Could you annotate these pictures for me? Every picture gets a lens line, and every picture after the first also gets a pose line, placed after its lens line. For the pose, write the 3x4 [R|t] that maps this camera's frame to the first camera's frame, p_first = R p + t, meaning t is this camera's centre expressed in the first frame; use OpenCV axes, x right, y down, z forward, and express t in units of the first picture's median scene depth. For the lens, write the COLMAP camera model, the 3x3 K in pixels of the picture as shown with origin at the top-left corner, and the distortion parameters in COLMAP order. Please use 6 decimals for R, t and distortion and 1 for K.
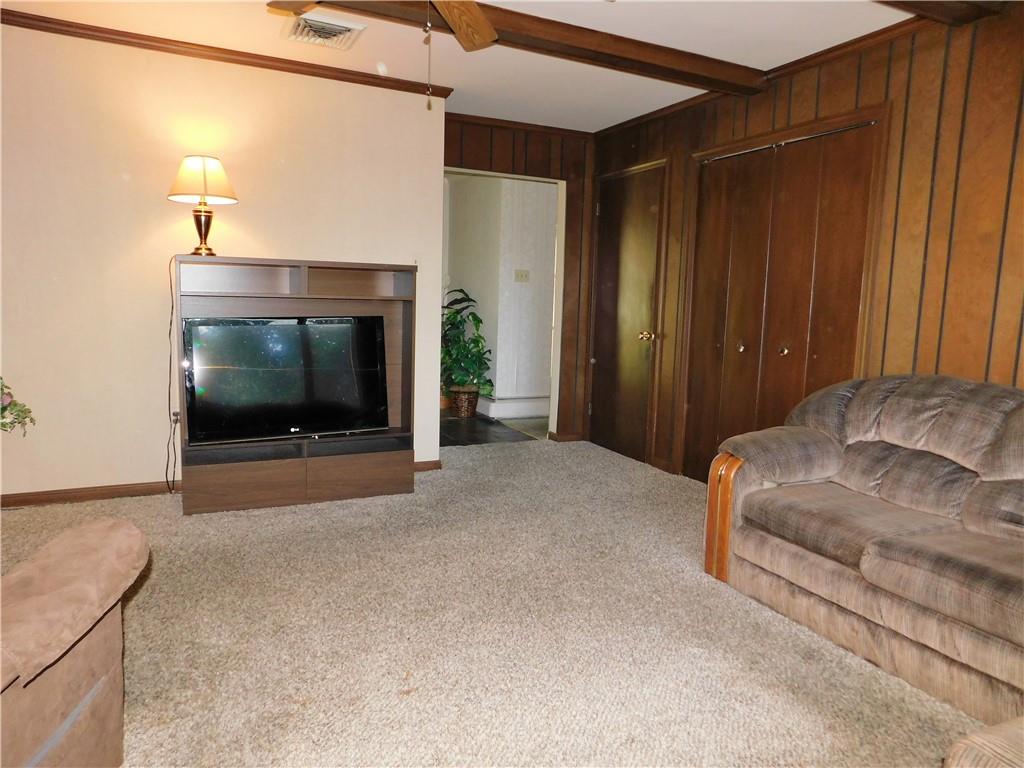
lens RADIAL K [[678.7, 0, 512.0], [0, 678.7, 384.0], [0, 0, 1]] dist [-0.024586, -0.000202]
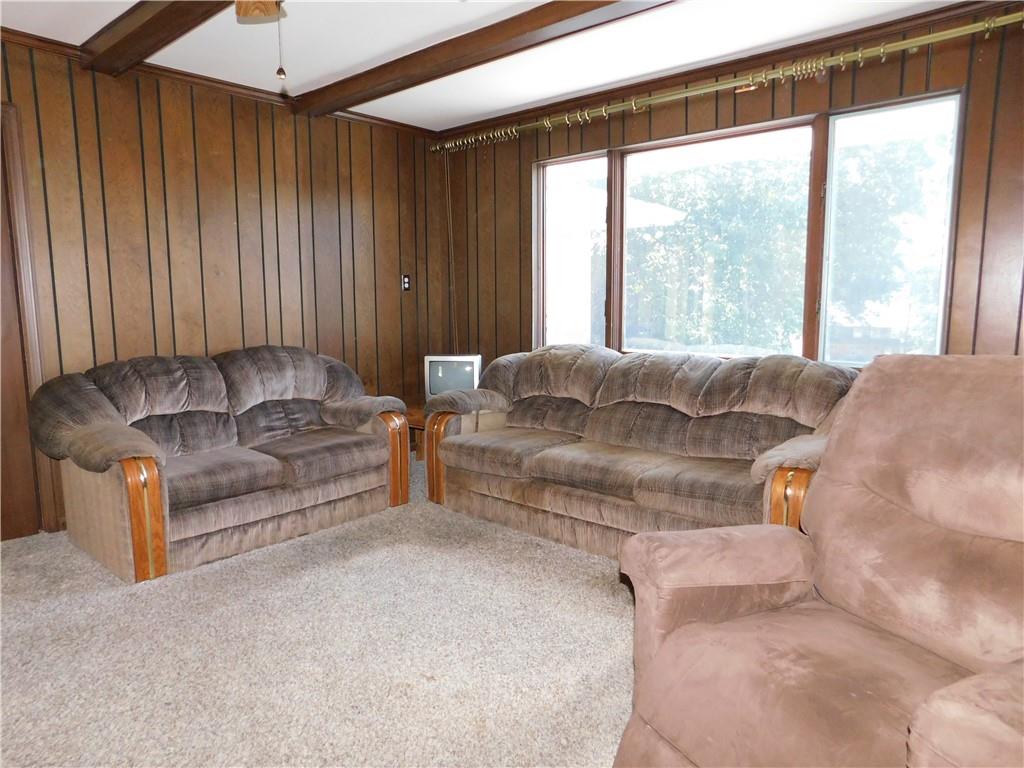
lens RADIAL K [[678.7, 0, 512.0], [0, 678.7, 384.0], [0, 0, 1]] dist [-0.024586, -0.000202]
pose [[-0.385190, -0.177548, 0.905597, -0.934620], [0.088345, 0.969716, 0.227696, -0.223703], [-0.918599, 0.167711, -0.357840, 0.959547]]
